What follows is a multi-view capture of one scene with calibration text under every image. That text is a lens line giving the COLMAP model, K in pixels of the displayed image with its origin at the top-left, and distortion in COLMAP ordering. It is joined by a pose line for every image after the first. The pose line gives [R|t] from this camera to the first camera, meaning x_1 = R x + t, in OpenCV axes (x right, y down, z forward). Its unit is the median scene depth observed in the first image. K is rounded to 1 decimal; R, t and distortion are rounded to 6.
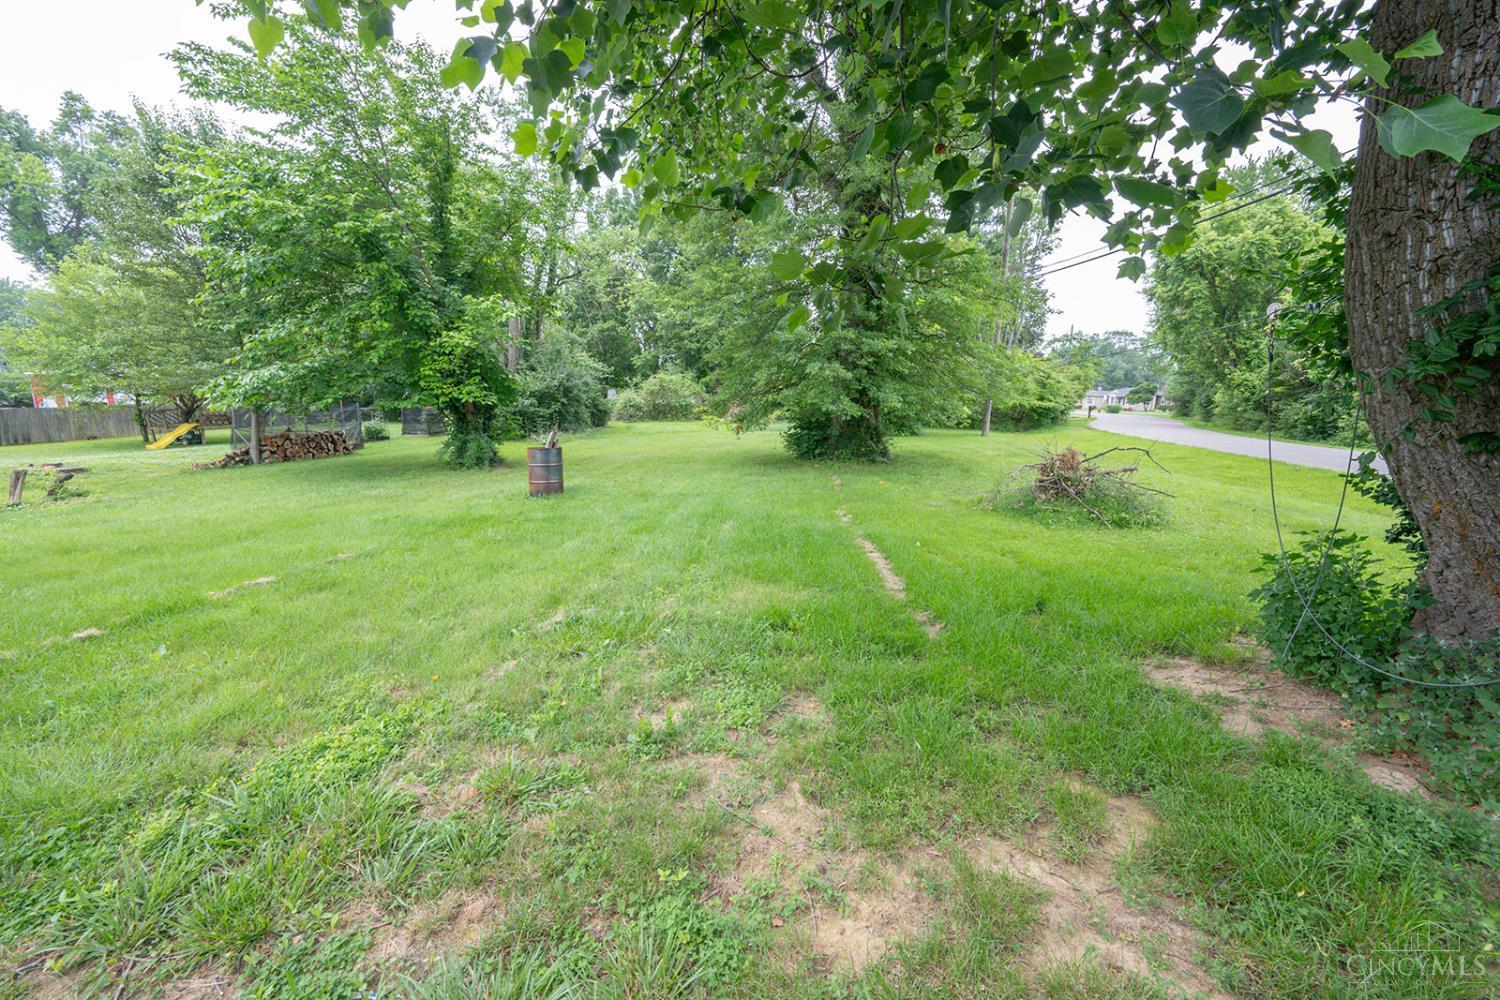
lens RADIAL K [[582.5, 0, 748.9], [0, 582.5, 500.2], [0, 0, 1]] dist [-0.000364, -0.000033]
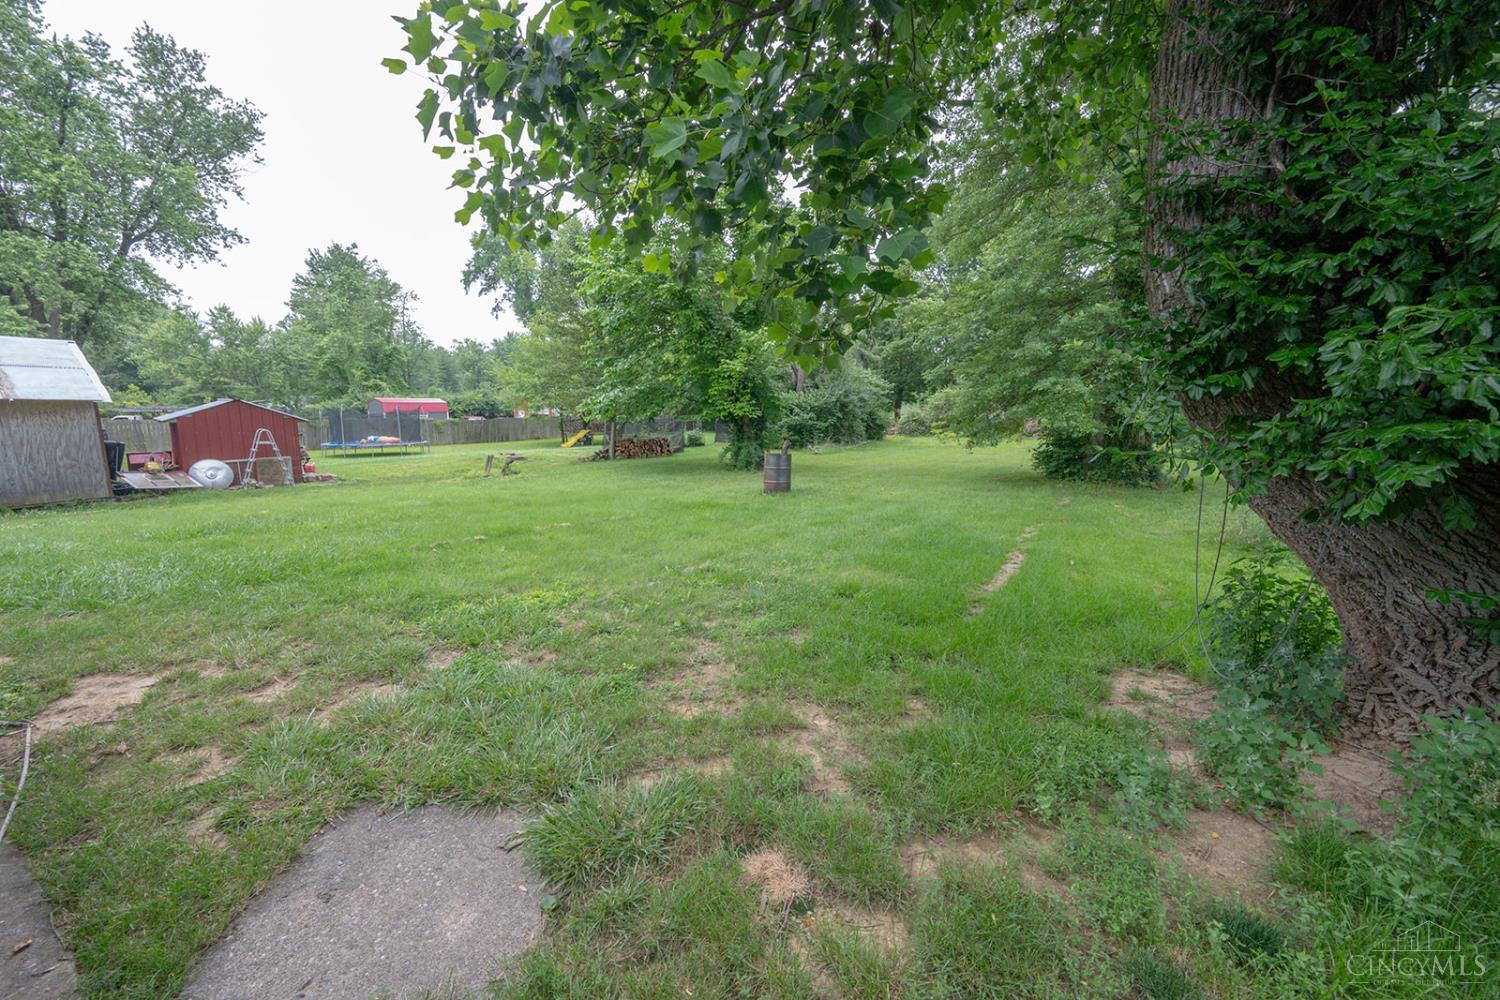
lens RADIAL K [[582.5, 0, 751.5], [0, 582.5, 499.8], [0, 0, 1]] dist [-0.000364, -0.000033]
pose [[0.875313, 0.074713, -0.477750, 0.111107], [-0.086513, 0.996247, -0.002706, 0.007811], [0.475755, 0.043701, 0.878492, -0.050640]]
